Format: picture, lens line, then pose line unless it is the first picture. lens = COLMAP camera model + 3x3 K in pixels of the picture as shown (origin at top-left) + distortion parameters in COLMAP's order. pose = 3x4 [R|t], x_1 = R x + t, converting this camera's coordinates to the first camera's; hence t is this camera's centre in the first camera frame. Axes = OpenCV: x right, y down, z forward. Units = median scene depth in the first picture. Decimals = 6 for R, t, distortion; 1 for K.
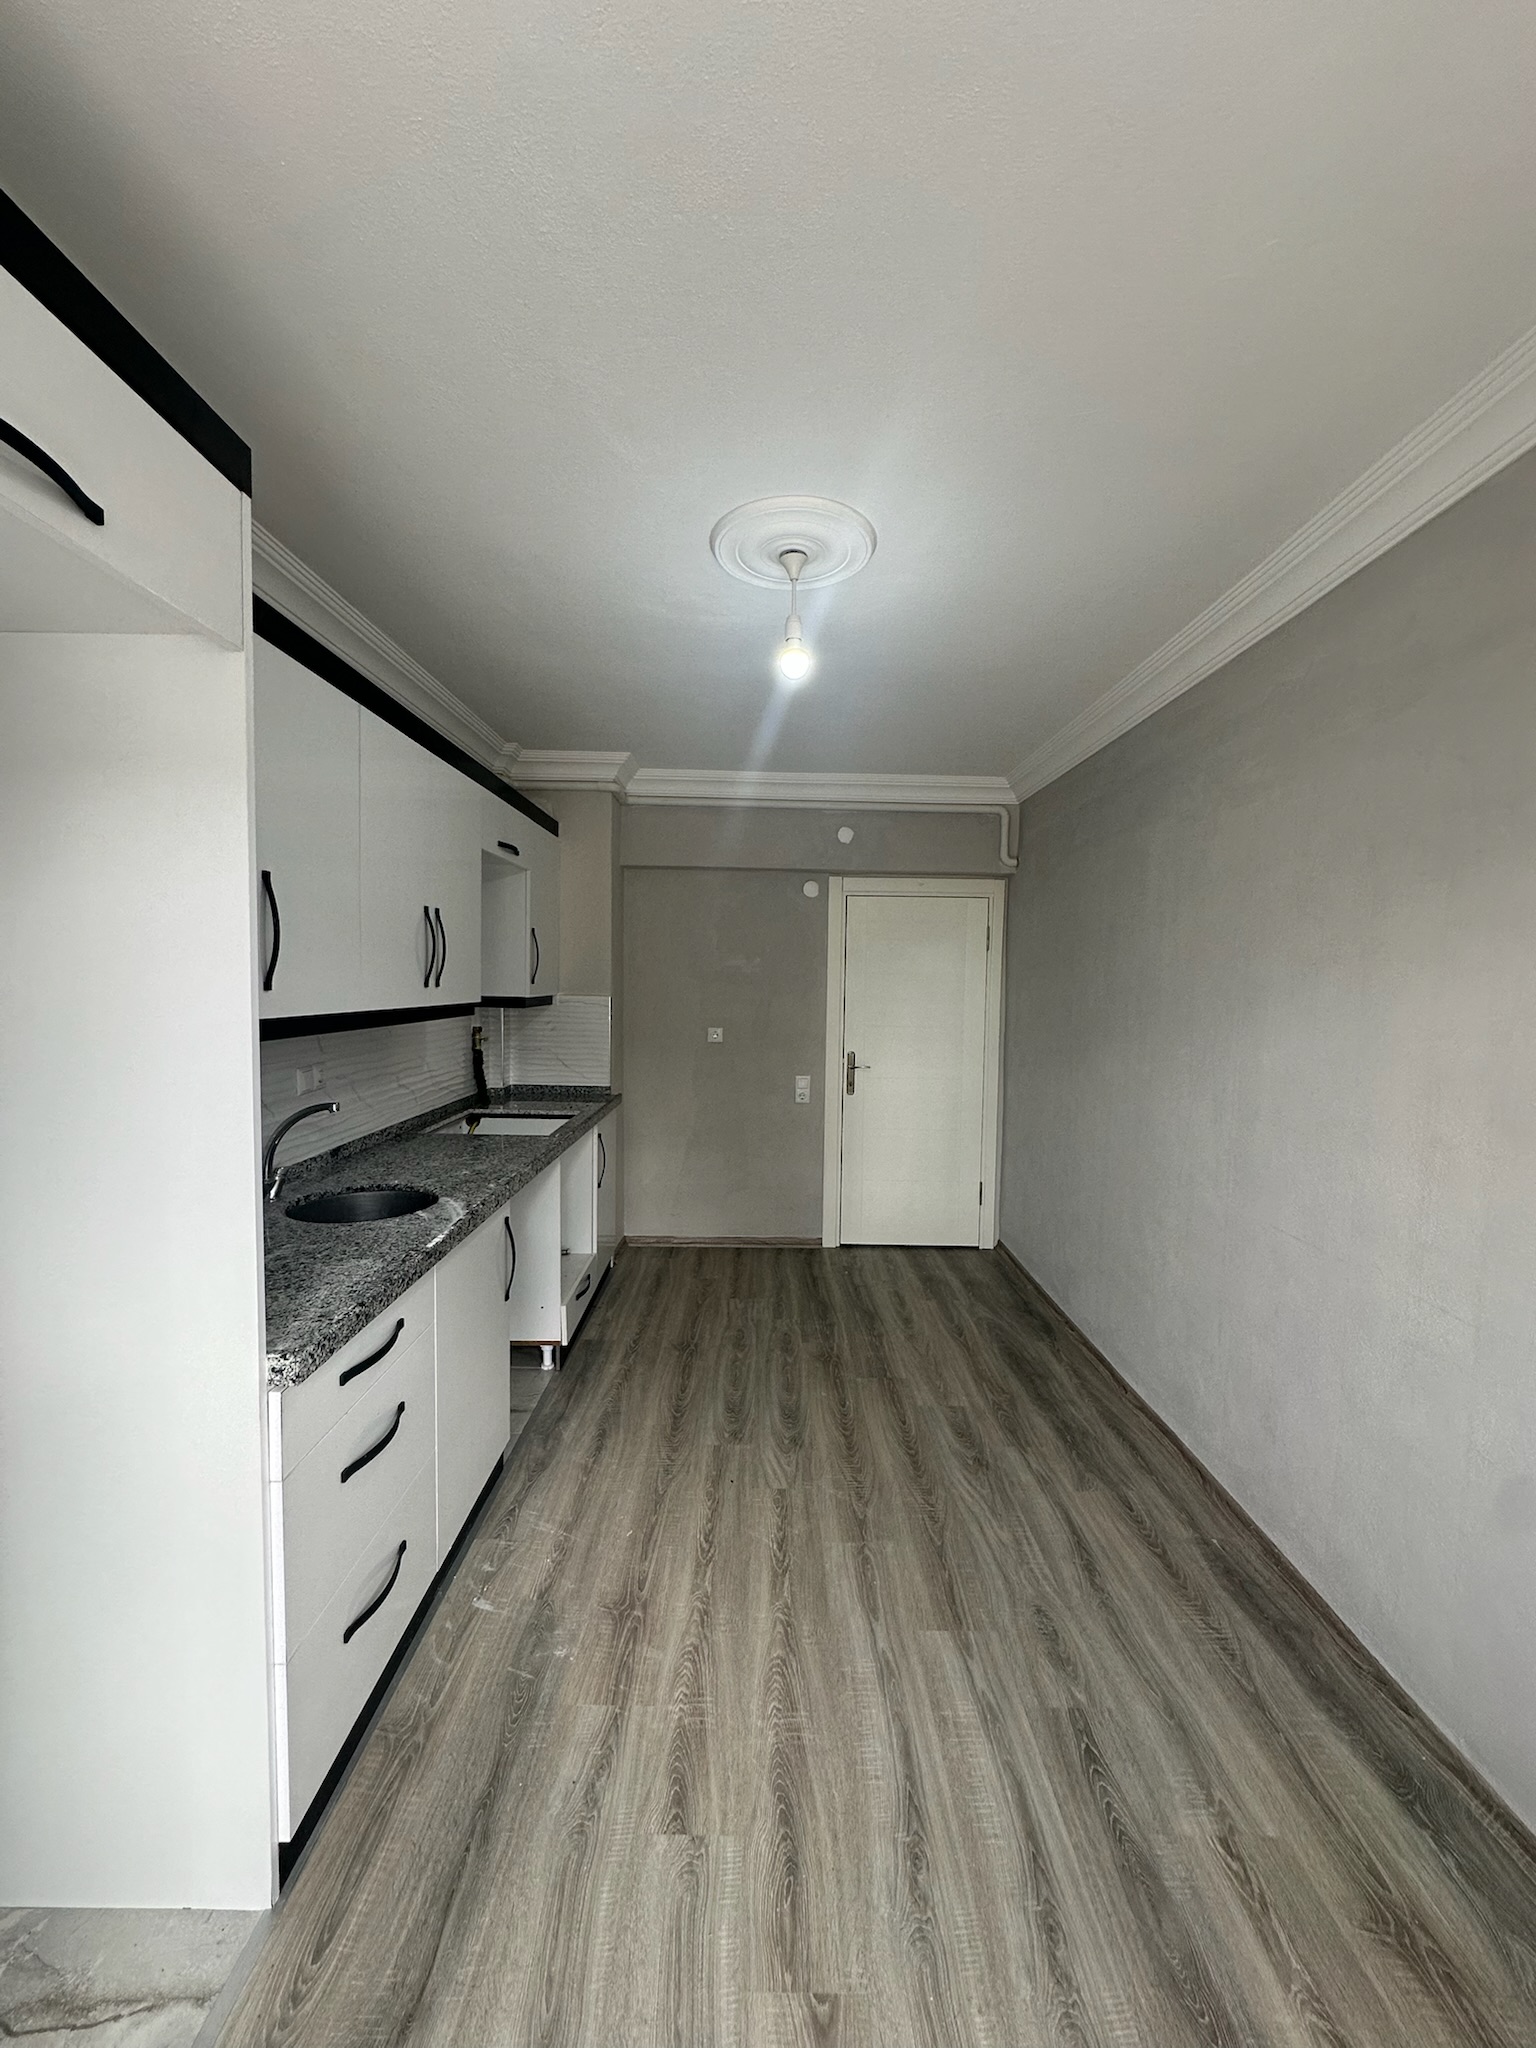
lens RADIAL K [[817.7, 0, 766.6], [0, 817.7, 1024.0], [0, 0, 1]] dist [-0.004273, 0.001102]
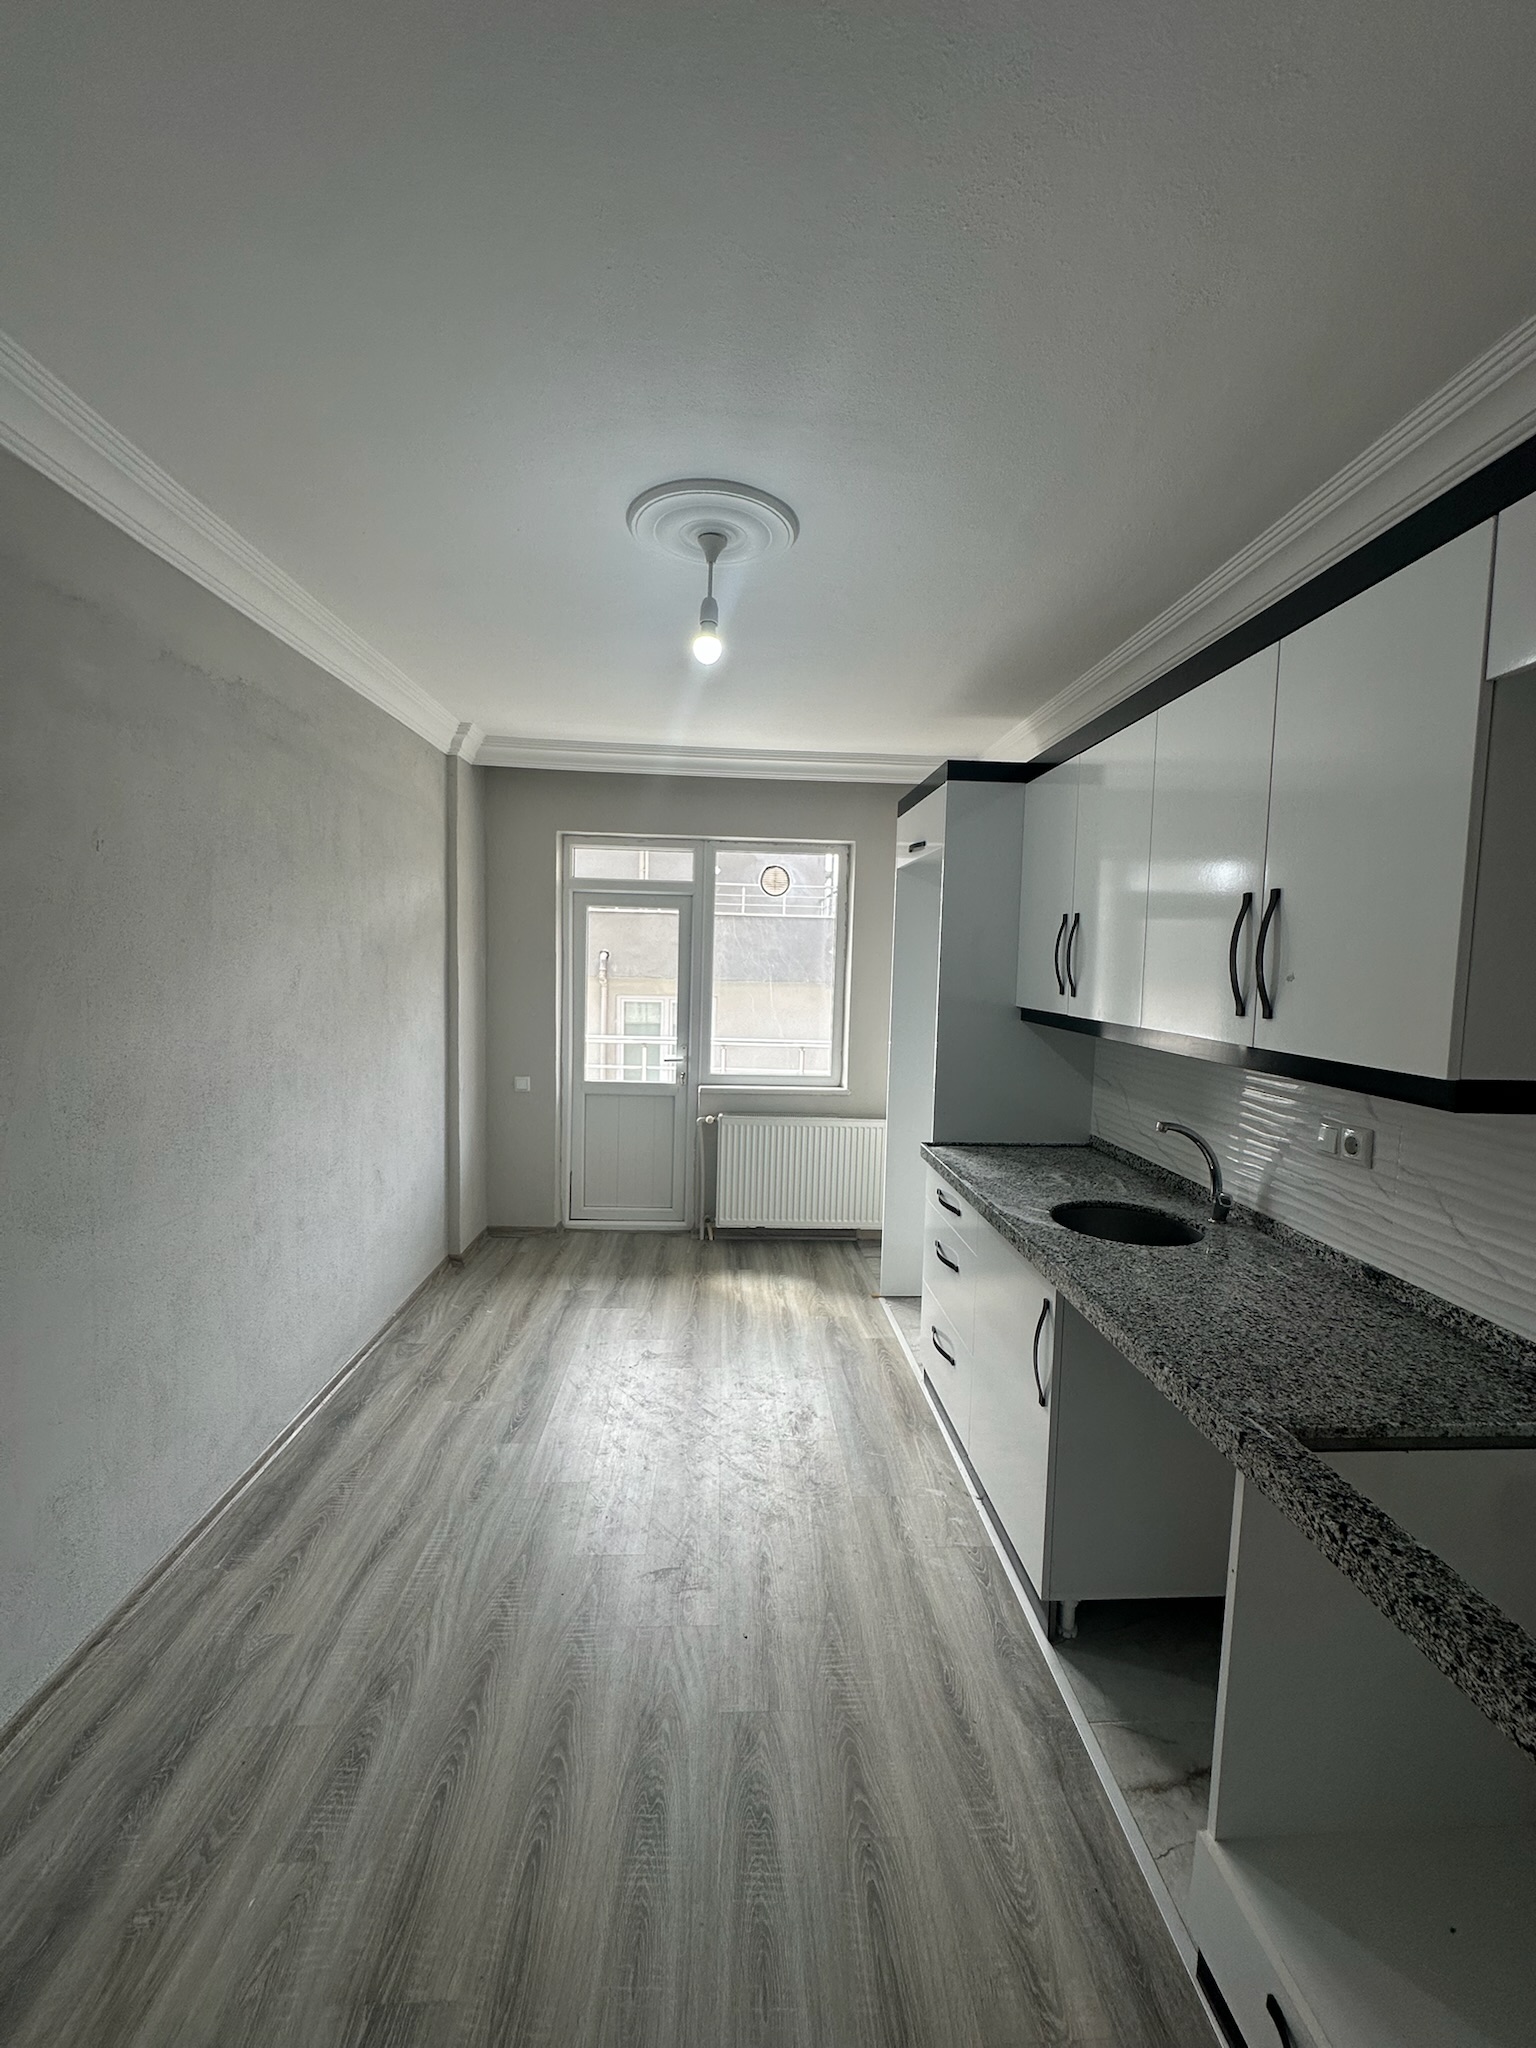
lens RADIAL K [[817.7, 0, 766.6], [0, 817.7, 1024.0], [0, 0, 1]] dist [-0.004273, 0.001102]
pose [[-0.997847, -0.037667, -0.053684, 0.000680], [-0.044486, 0.990239, 0.132090, -0.120099], [0.048184, 0.134193, -0.989783, 1.798581]]
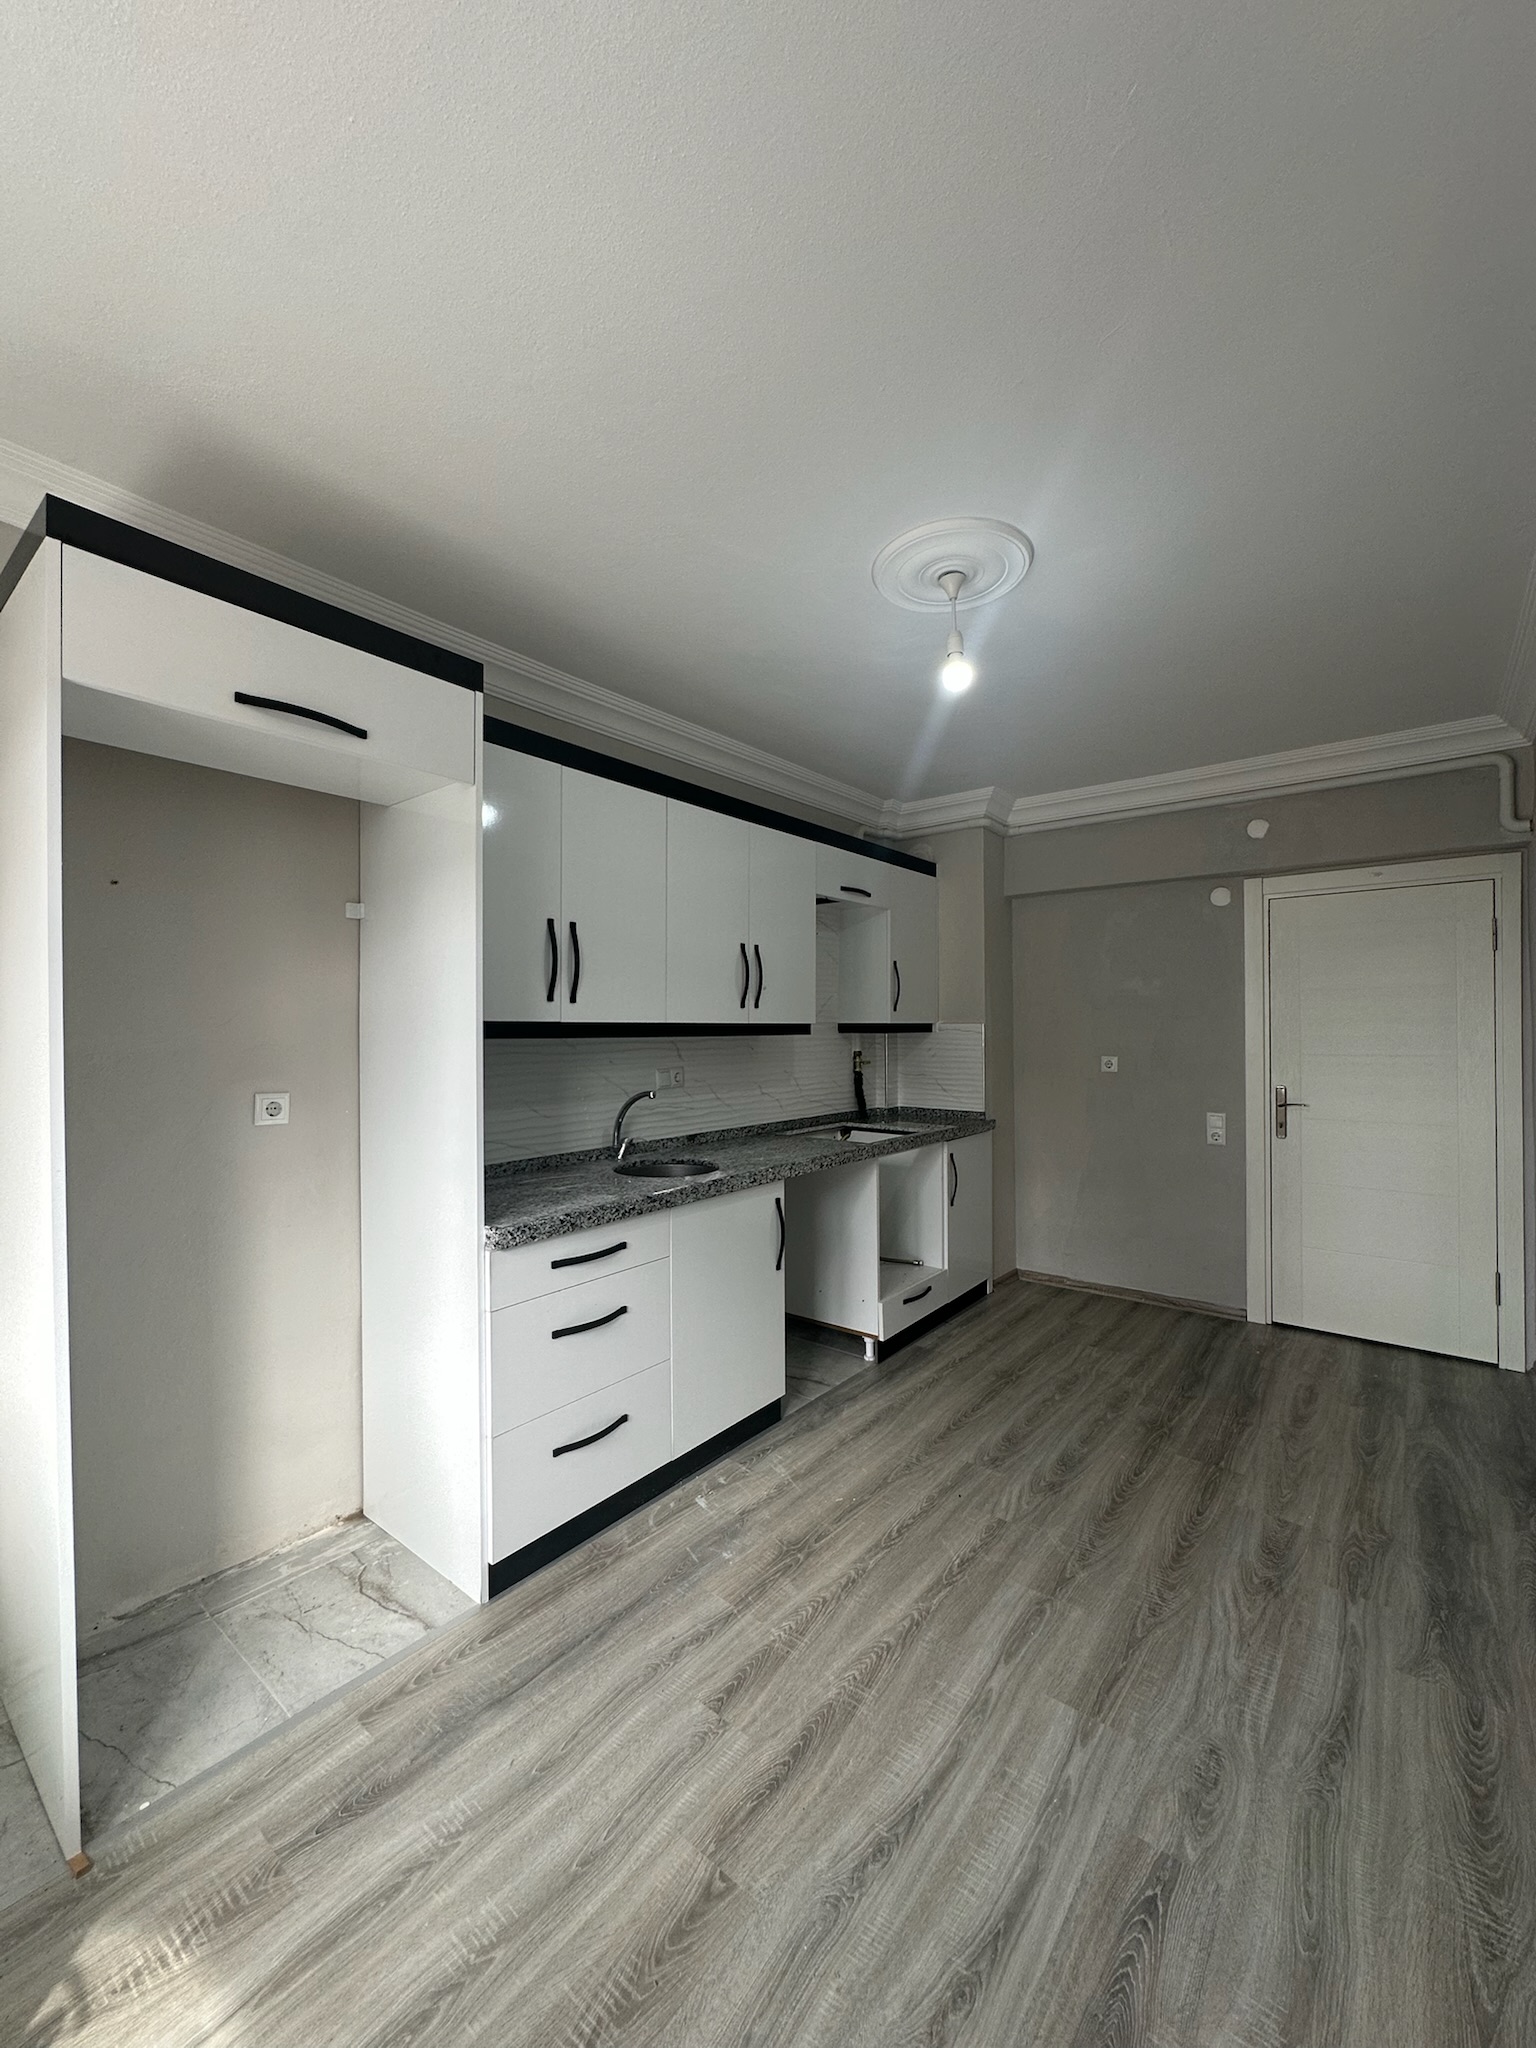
lens RADIAL K [[817.7, 0, 766.6], [0, 817.7, 1024.0], [0, 0, 1]] dist [-0.004273, 0.001102]
pose [[0.776539, -0.022818, -0.629656, 0.437410], [-0.017983, 0.998134, -0.058349, 0.057056], [0.629812, 0.056633, 0.774680, 0.062266]]
